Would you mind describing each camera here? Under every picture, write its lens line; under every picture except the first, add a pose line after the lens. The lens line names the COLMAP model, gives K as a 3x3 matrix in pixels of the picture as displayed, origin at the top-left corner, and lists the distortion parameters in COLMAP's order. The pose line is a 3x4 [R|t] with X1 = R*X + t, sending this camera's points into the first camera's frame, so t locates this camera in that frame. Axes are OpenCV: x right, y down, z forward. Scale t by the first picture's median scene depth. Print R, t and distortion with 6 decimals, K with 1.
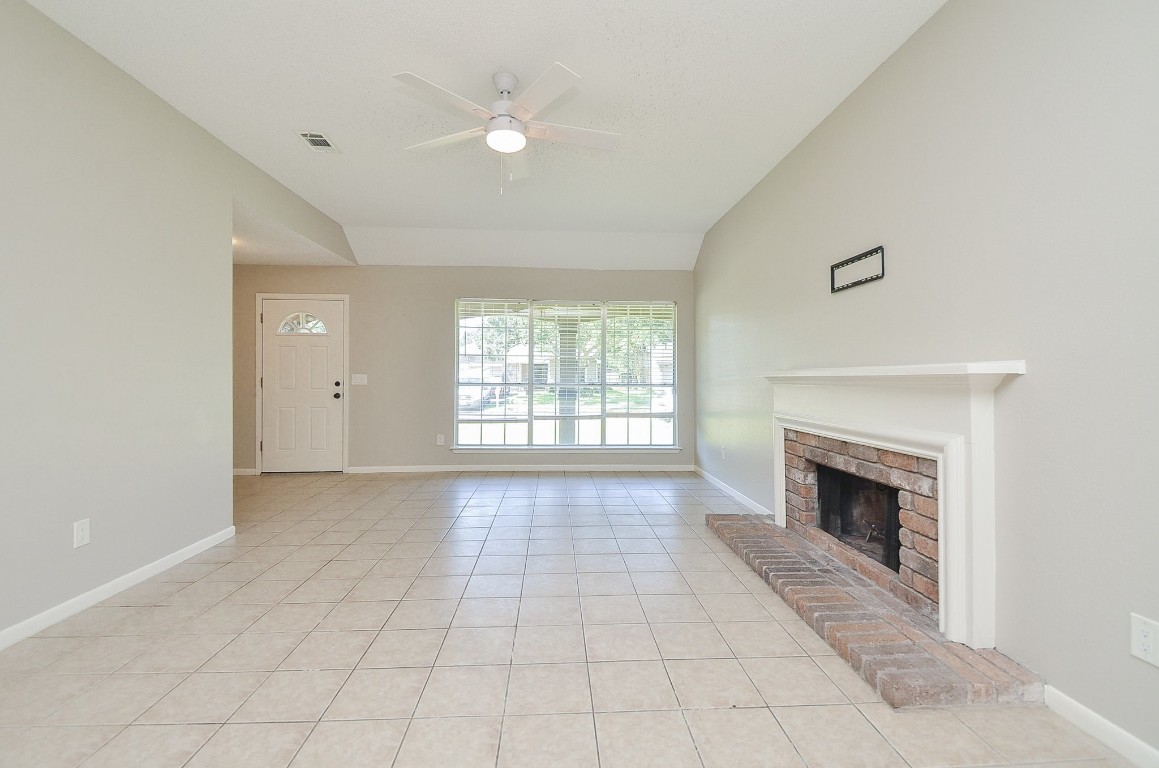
lens RADIAL K [[505.9, 0, 579.6], [0, 505.9, 369.0], [0, 0, 1]] dist [0.034651, -0.021805]
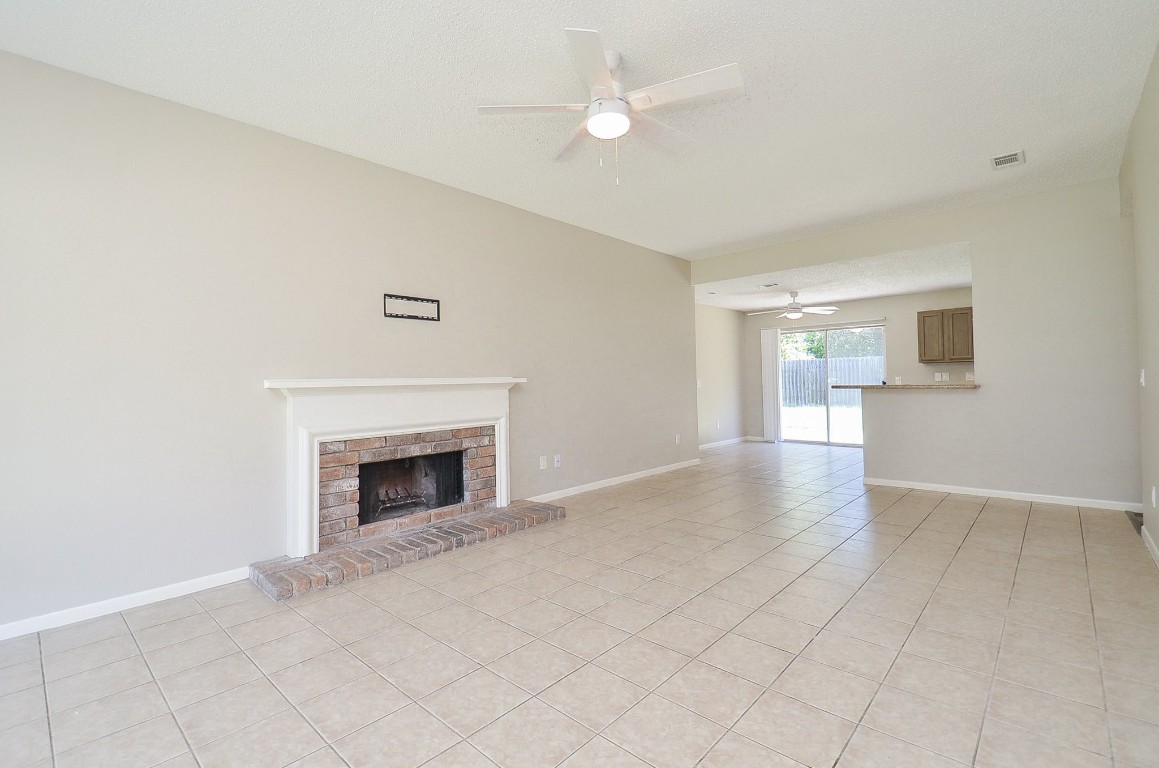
lens RADIAL K [[515.3, 0, 574.4], [0, 515.3, 367.4], [0, 0, 1]] dist [0.041012, -0.023258]
pose [[-0.699240, 0.033084, 0.714121, -0.421029], [0.006792, 0.999191, -0.039641, 0.014242], [-0.714855, -0.022868, -0.698899, 0.937905]]
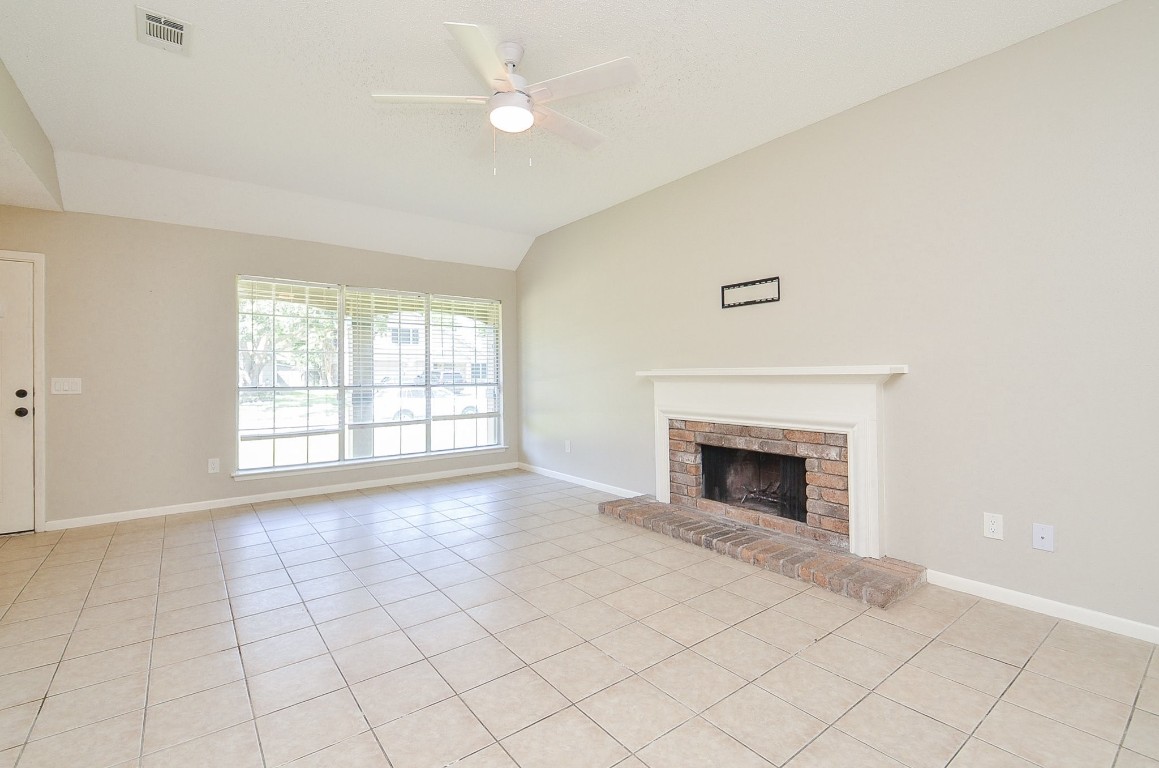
lens RADIAL K [[515.3, 0, 574.4], [0, 515.3, 367.4], [0, 0, 1]] dist [0.041012, -0.023258]
pose [[0.829509, -0.003238, 0.558483, -0.313732], [0.001449, 0.999992, 0.003644, -0.005541], [-0.558491, -0.002214, 0.829508, 0.093272]]
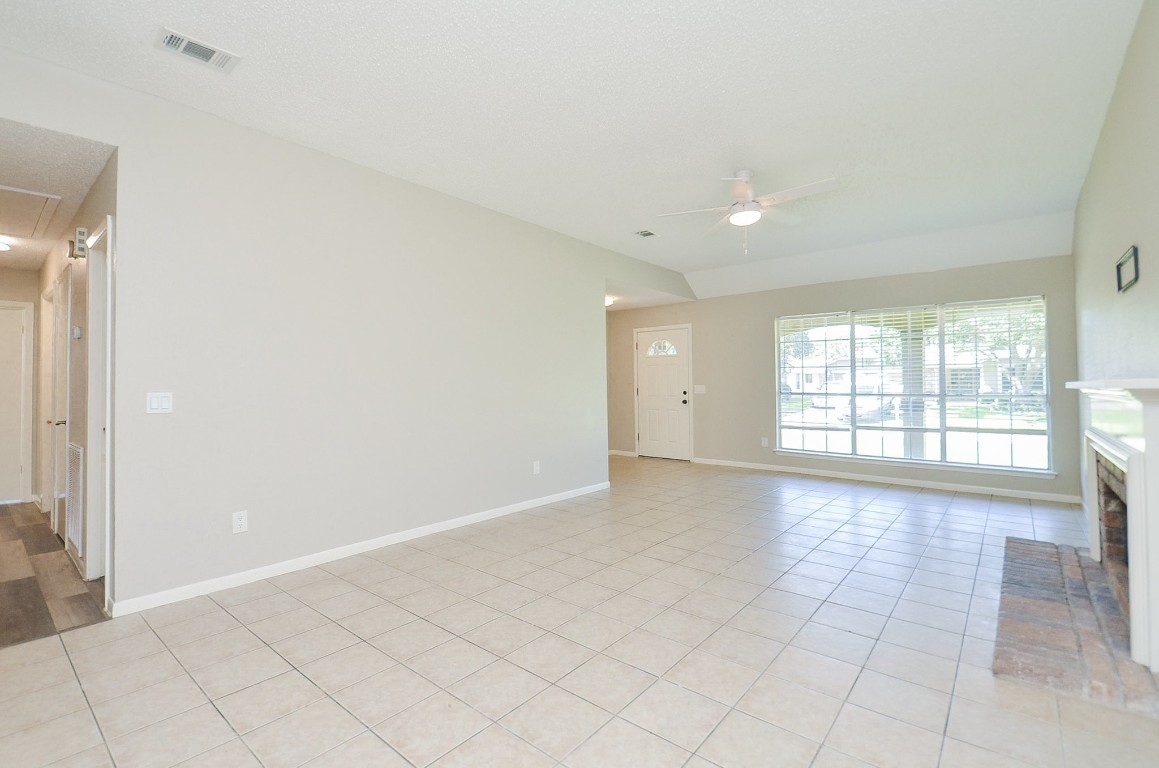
lens RADIAL K [[515.3, 0, 574.4], [0, 515.3, 367.4], [0, 0, 1]] dist [0.041012, -0.023258]
pose [[0.731153, -0.028707, -0.681609, 0.257046], [0.017026, 0.999571, -0.023835, -0.010552], [0.682001, 0.005822, 0.731328, -0.186718]]
